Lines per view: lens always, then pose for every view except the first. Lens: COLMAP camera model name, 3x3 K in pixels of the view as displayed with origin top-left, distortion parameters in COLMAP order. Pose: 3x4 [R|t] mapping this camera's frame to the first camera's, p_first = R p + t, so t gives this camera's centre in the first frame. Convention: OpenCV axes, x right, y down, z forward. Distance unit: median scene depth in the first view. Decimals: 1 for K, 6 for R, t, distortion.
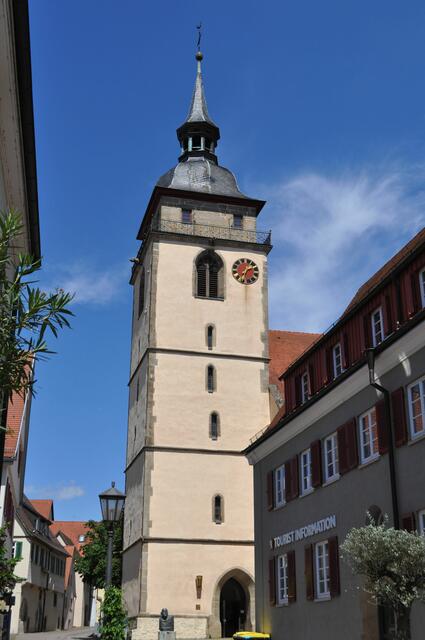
lens RADIAL K [[849.5, 0, 211.8], [0, 849.5, 320.0], [0, 0, 1]] dist [0.011417, 0.000000]
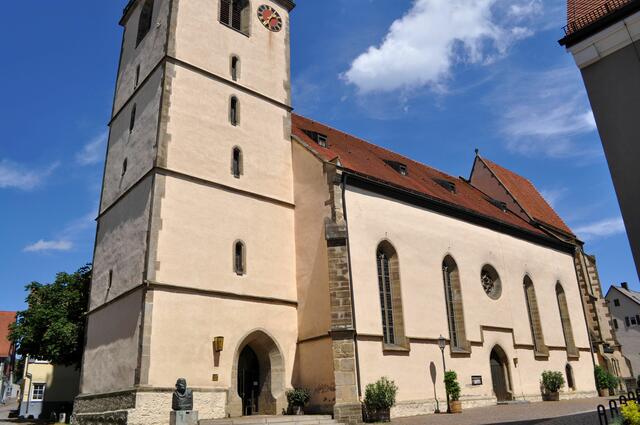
lens RADIAL K [[507.1, 0, 321.4], [0, 507.1, 212.5], [0, 0, 1]] dist [-0.070192, 0.001246]
pose [[0.891403, 0.125220, 0.435570, -0.133898], [-0.117812, 0.992056, -0.044097, 0.187273], [-0.437632, -0.012007, 0.899074, 0.522608]]
